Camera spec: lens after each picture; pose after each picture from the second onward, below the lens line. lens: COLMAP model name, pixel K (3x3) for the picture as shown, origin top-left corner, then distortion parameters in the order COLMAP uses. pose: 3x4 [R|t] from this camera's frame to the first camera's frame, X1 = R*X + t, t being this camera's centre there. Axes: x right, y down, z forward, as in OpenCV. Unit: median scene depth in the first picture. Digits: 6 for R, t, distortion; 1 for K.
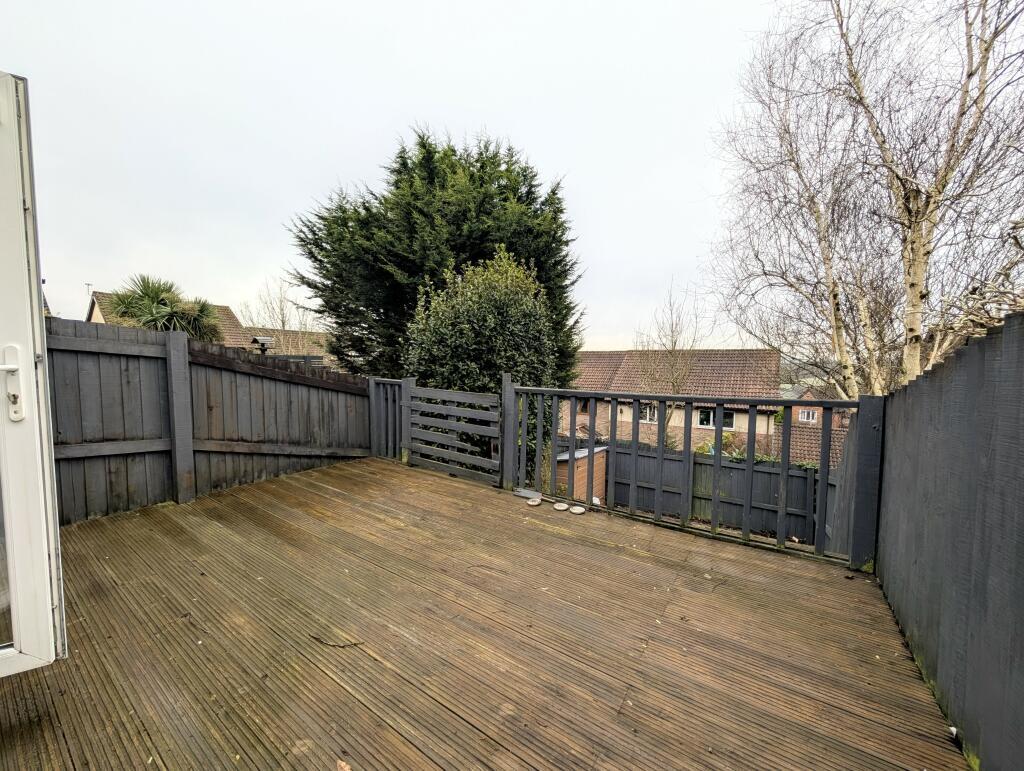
lens RADIAL K [[382.8, 0, 512.1], [0, 382.8, 387.0], [0, 0, 1]] dist [-0.000503, 0.000044]
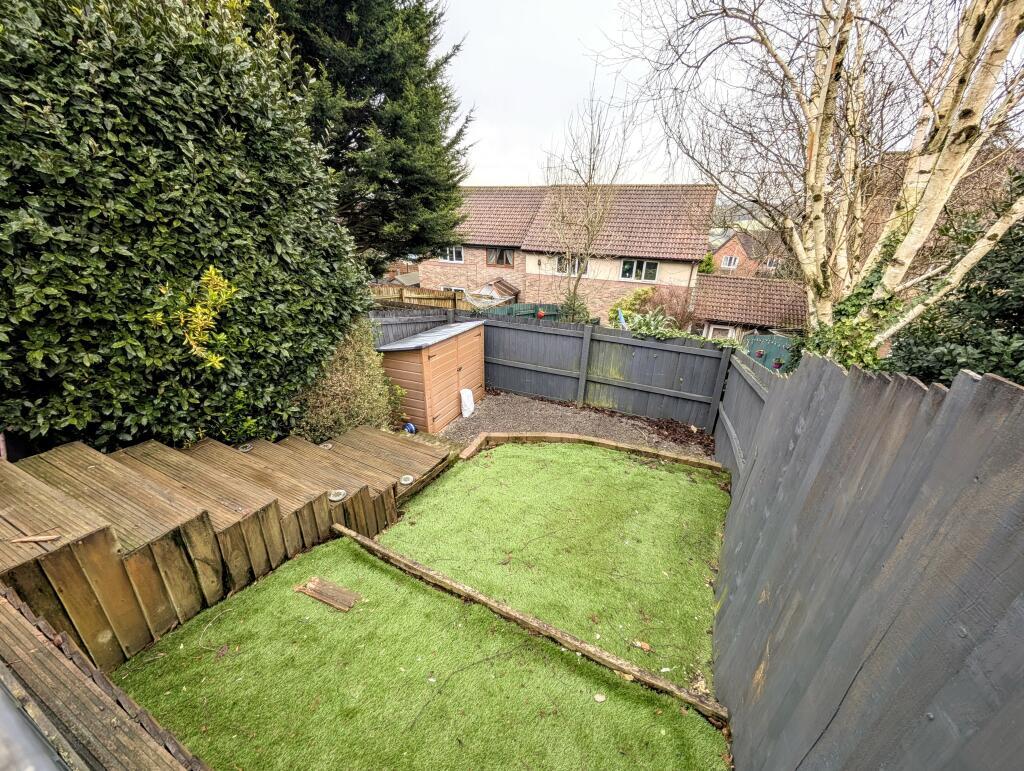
lens RADIAL K [[382.8, 0, 511.0], [0, 382.8, 385.8], [0, 0, 1]] dist [-0.000503, 0.000044]
pose [[0.986794, -0.066257, 0.147809, 0.182277], [0.006617, 0.928243, 0.371916, -0.002799], [-0.161844, -0.366026, 0.916423, 0.265270]]
